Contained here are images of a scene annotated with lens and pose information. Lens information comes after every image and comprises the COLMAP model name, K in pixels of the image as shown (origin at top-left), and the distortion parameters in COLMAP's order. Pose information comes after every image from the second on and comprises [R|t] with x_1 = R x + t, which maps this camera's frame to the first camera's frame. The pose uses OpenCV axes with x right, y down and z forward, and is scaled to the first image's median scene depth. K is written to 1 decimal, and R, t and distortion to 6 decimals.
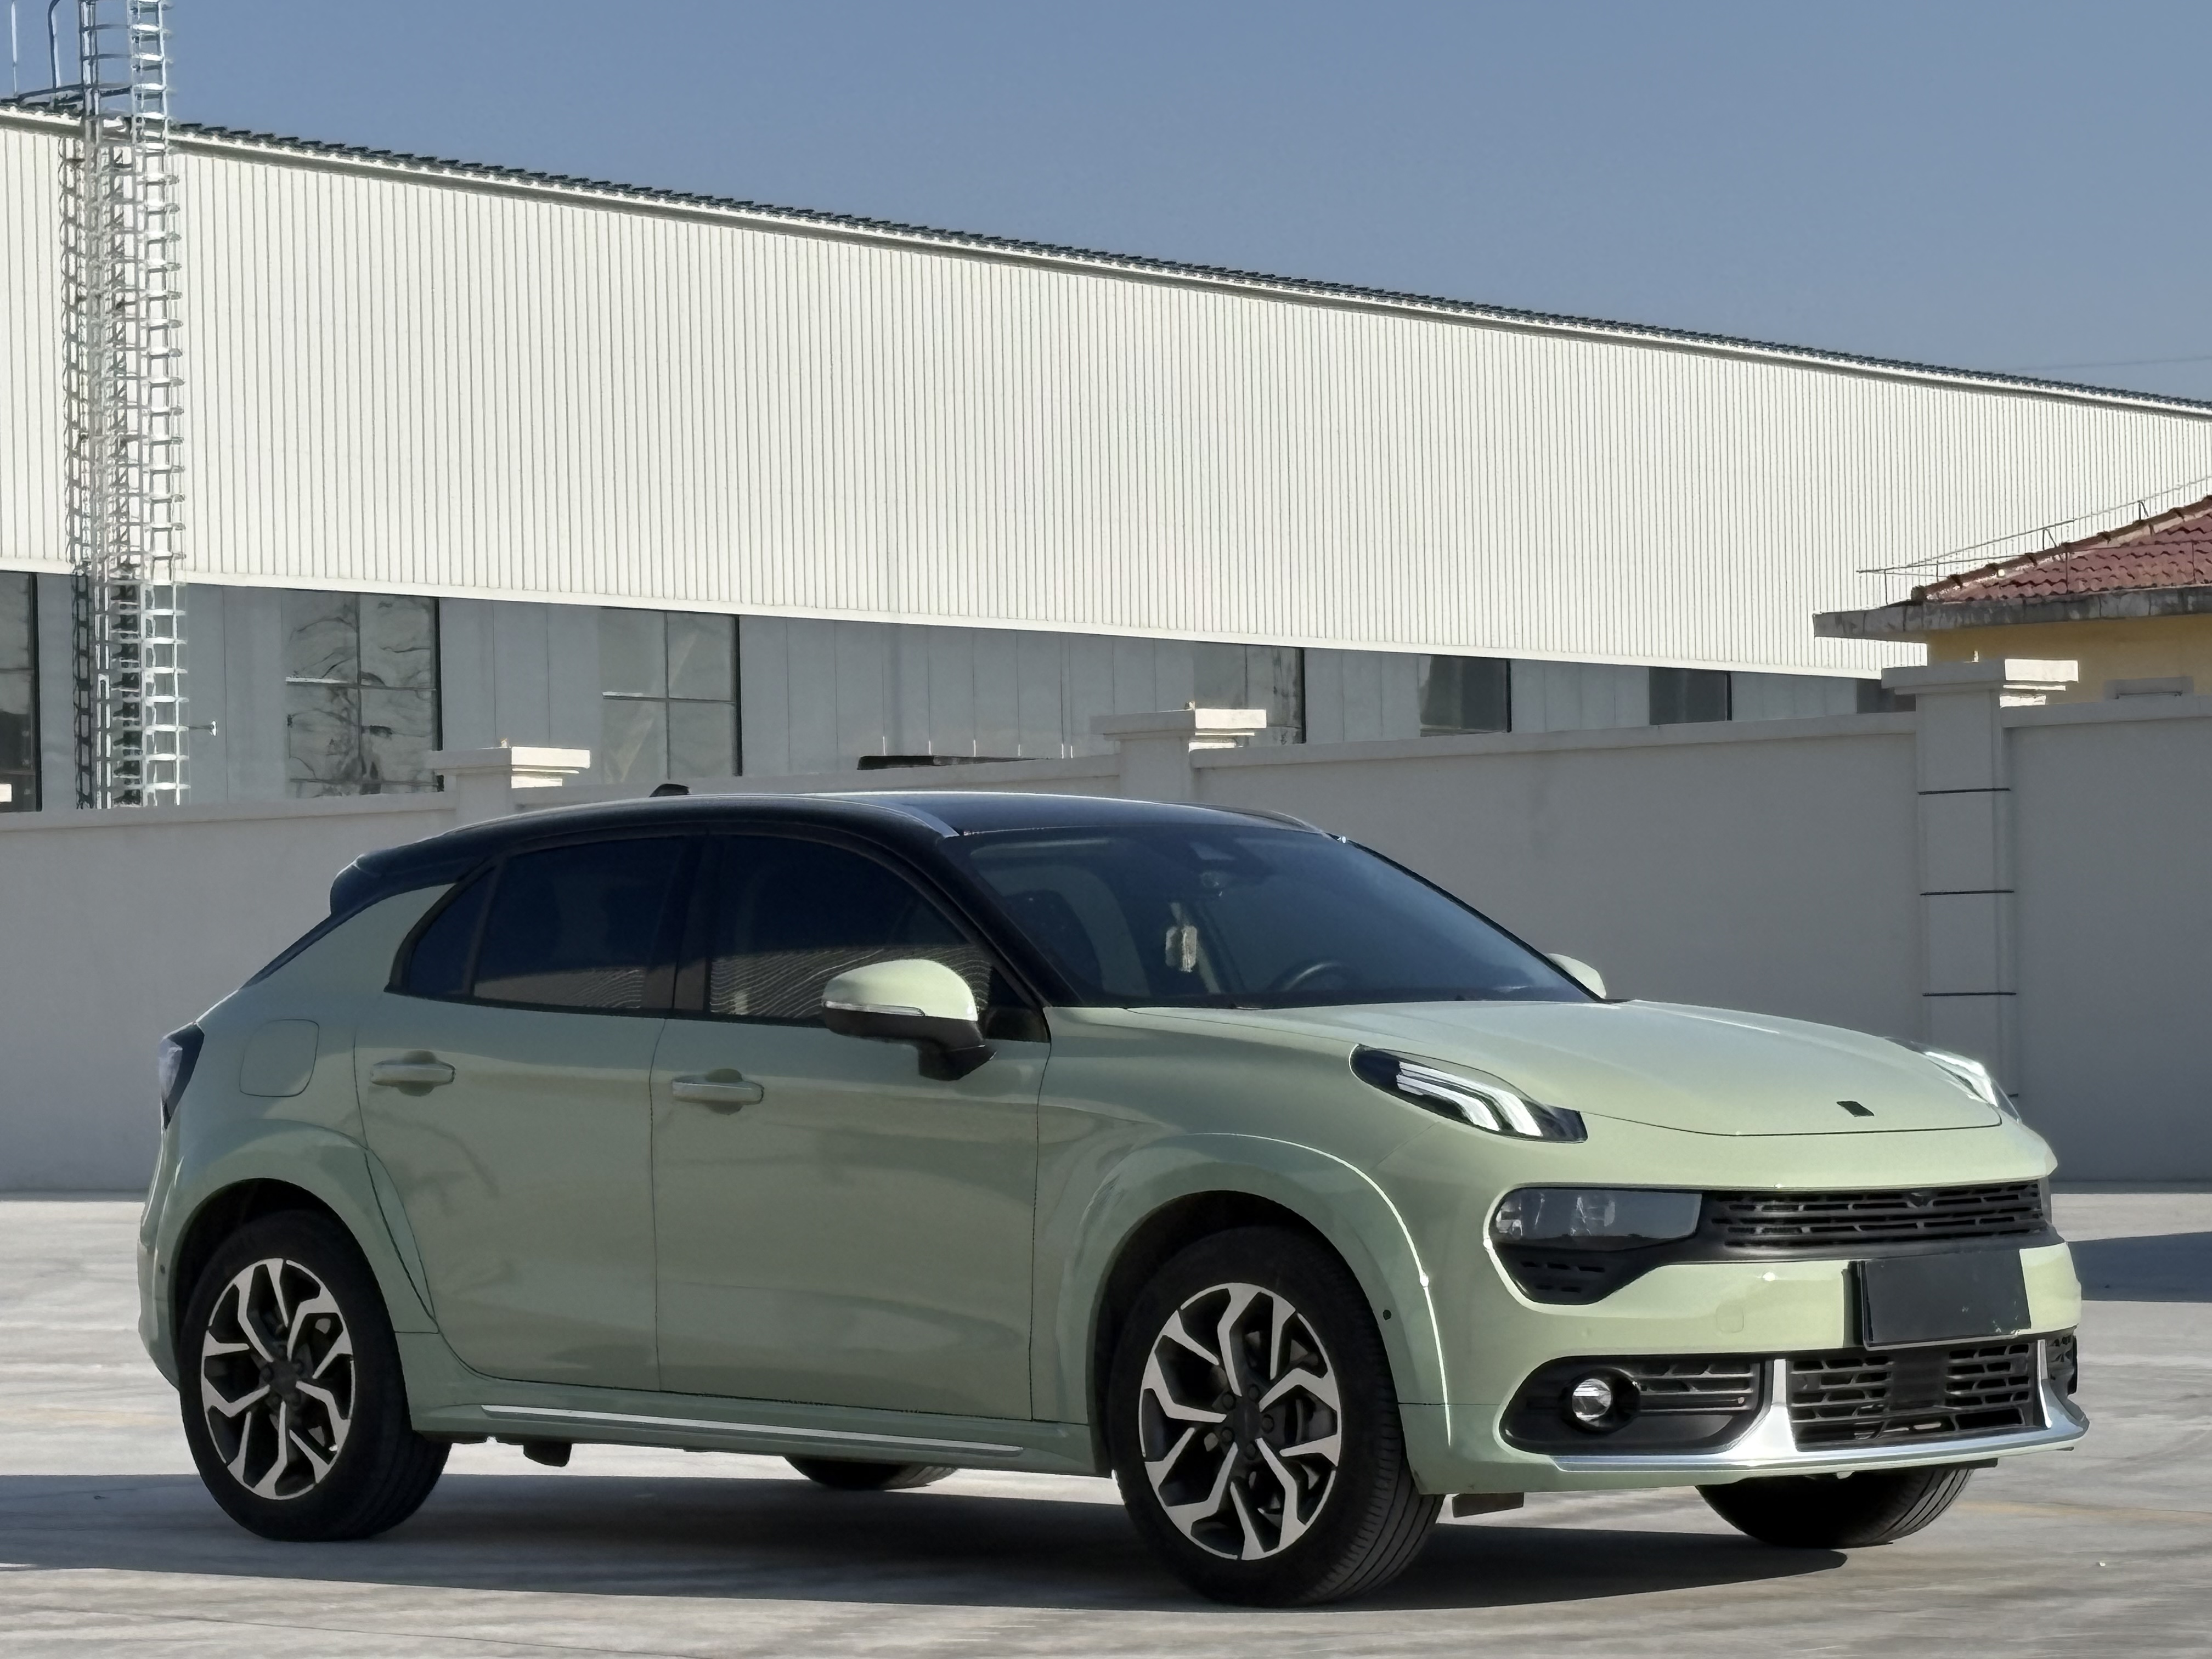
lens RADIAL K [[6968.0, 0, 1104.6], [0, 6968.0, 825.8], [0, 0, 1]] dist [0.060364, 0.000000]
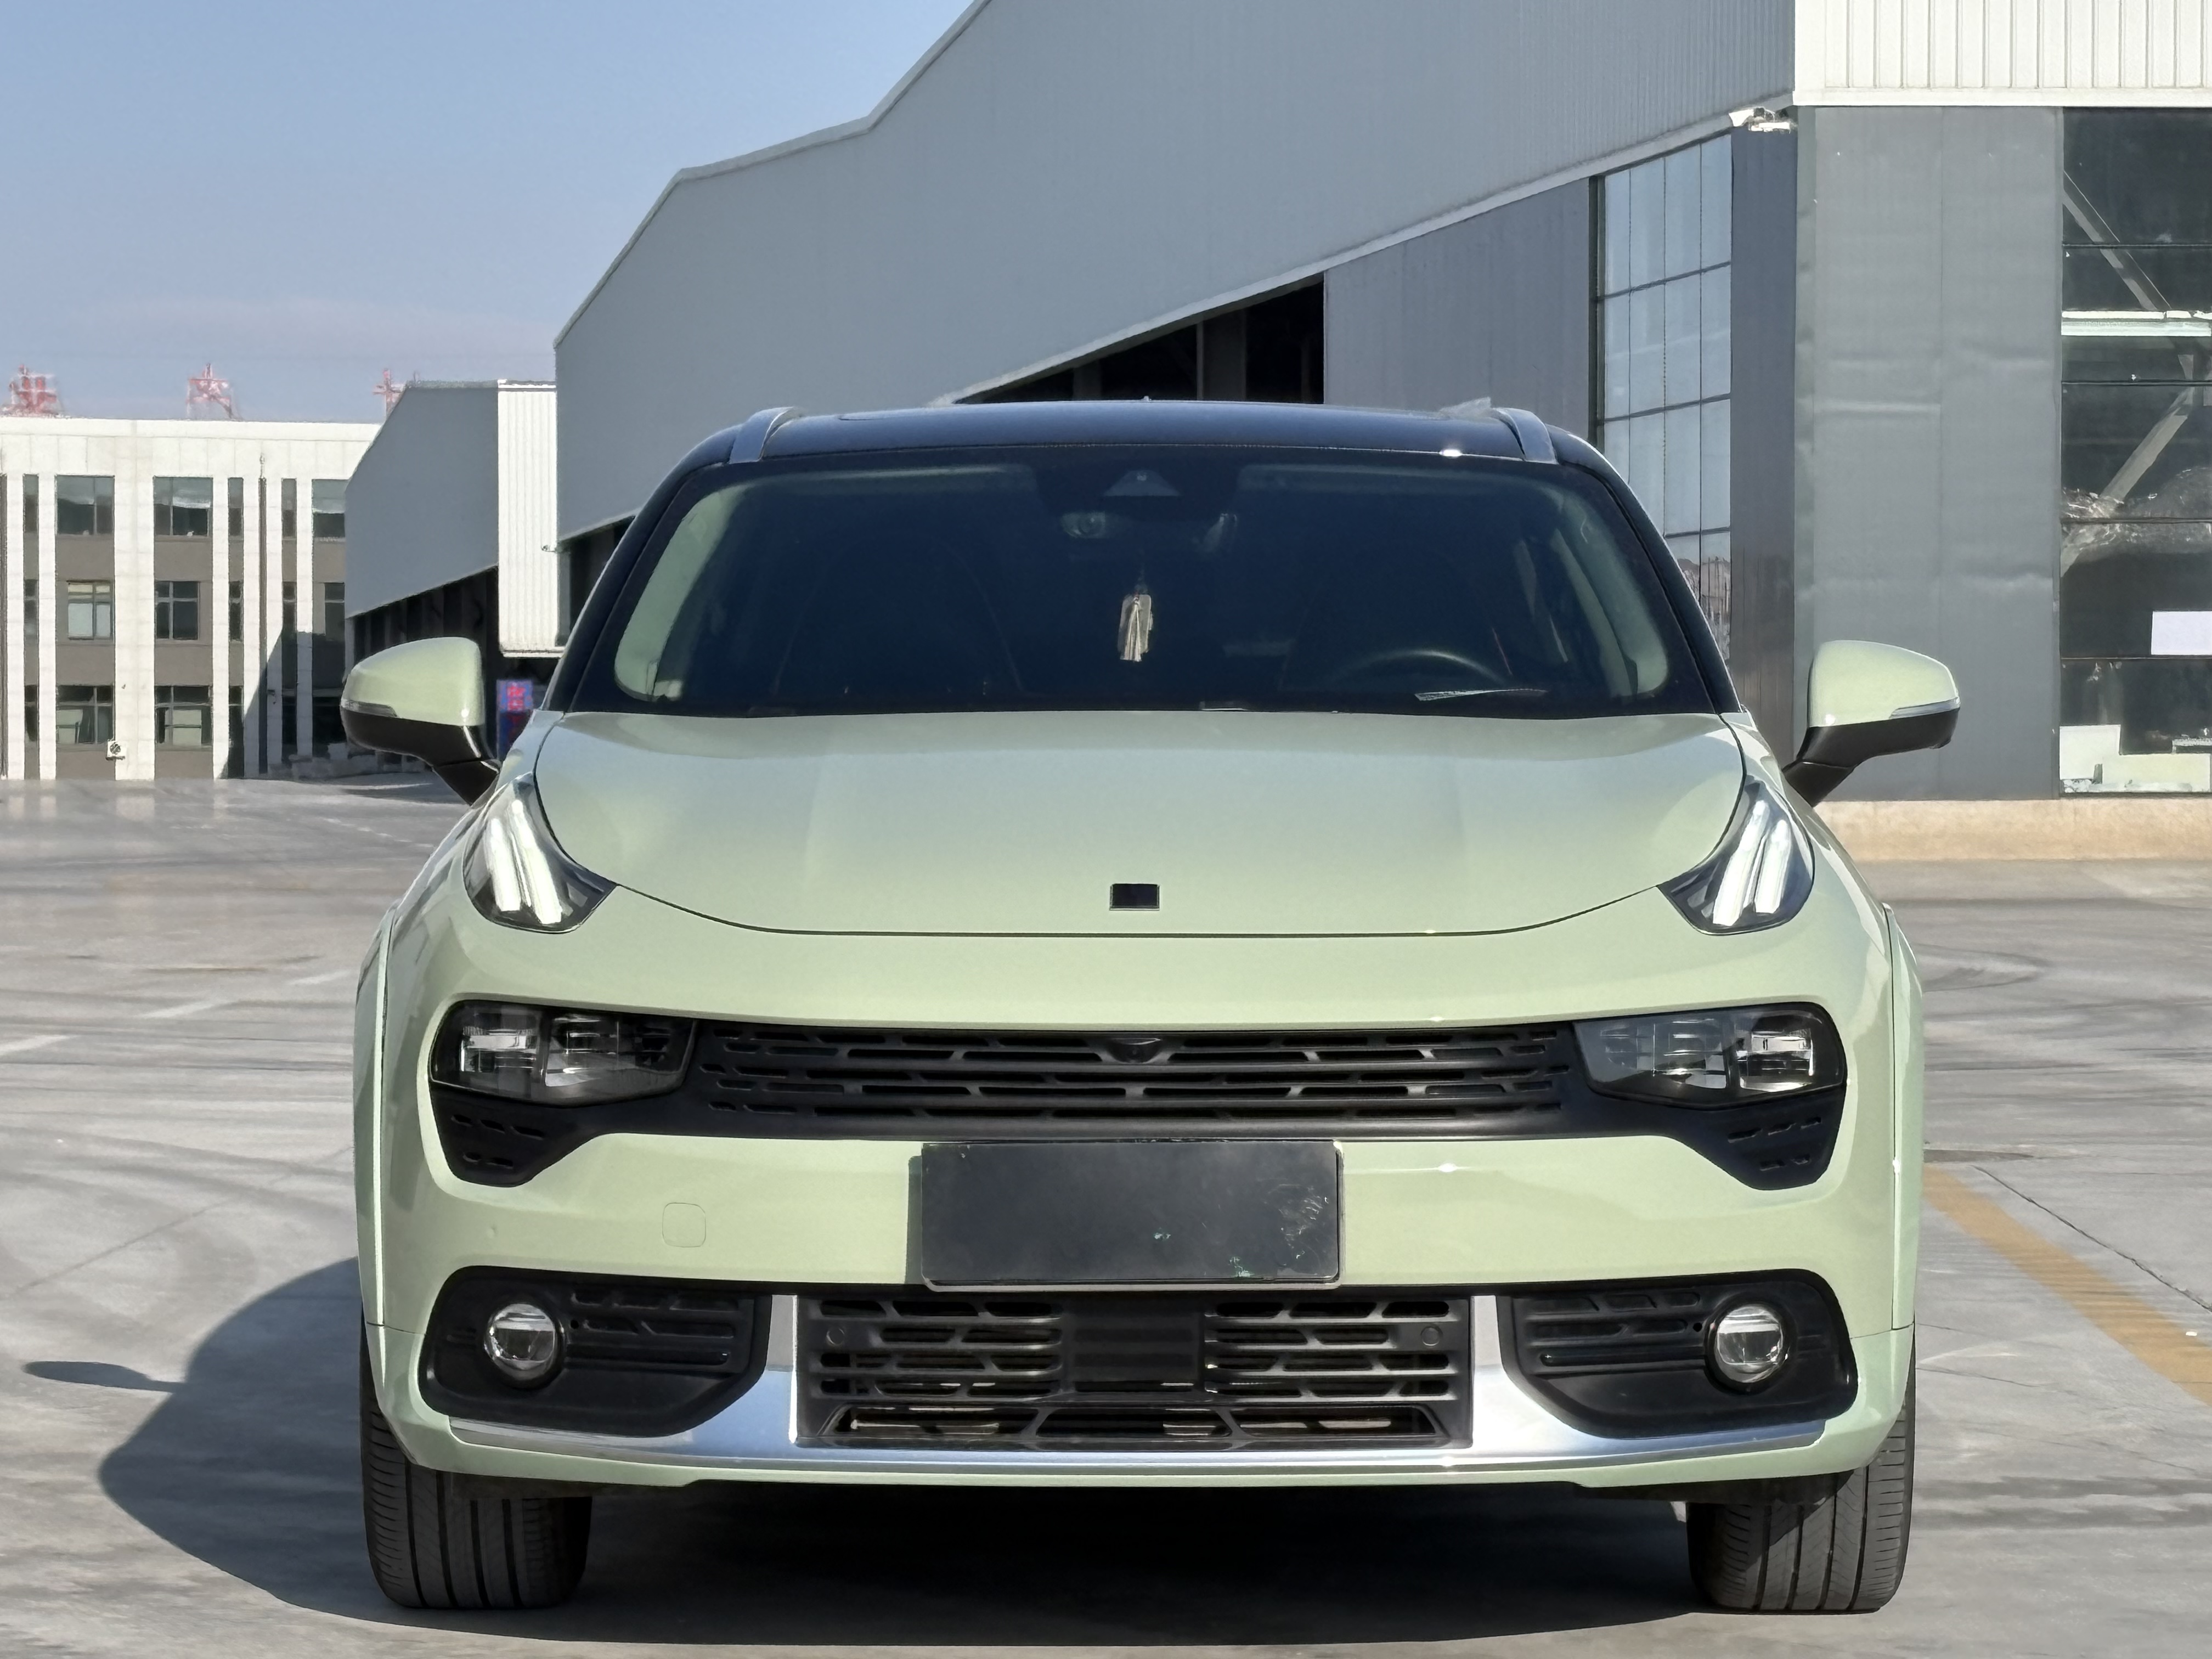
lens RADIAL K [[6968.0, 0, 1109.5], [0, 6968.0, 832.8], [0, 0, 1]] dist [0.060364, 0.000000]
pose [[0.676079, 0.027830, -0.736303, 0.568051], [0.010918, 0.998798, 0.047776, 0.005936], [0.736748, -0.040340, 0.674963, 0.599430]]
